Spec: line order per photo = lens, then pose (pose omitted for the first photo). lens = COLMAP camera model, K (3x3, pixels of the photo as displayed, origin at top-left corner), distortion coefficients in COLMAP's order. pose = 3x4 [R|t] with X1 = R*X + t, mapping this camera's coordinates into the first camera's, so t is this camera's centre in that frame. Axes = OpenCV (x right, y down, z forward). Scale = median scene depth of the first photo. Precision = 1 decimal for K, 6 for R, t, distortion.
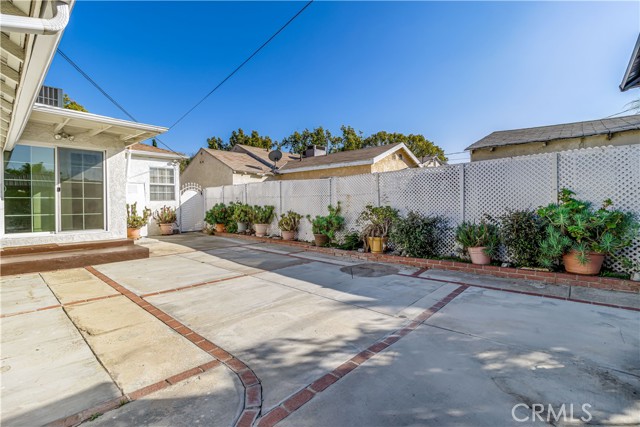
lens RADIAL K [[297.5, 0, 320.4], [0, 297.5, 203.2], [0, 0, 1]] dist [0.004284, 0.000456]
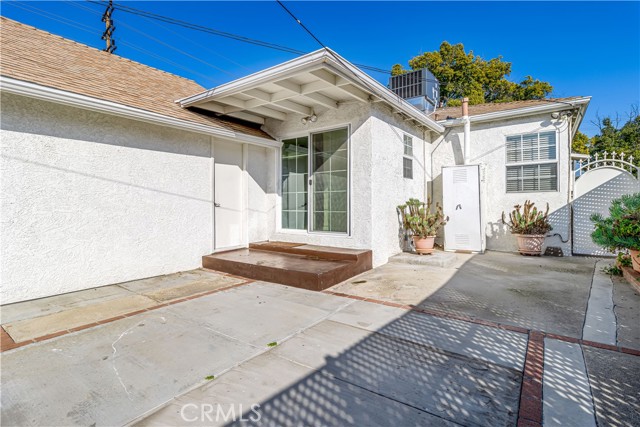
lens RADIAL K [[297.5, 0, 320.4], [0, 297.5, 203.2], [0, 0, 1]] dist [0.004284, 0.000456]
pose [[0.088425, 0.007075, -0.996058, -0.007031], [0.006854, 0.999947, 0.007711, 0.005060], [0.996059, -0.007509, 0.088371, 0.567509]]
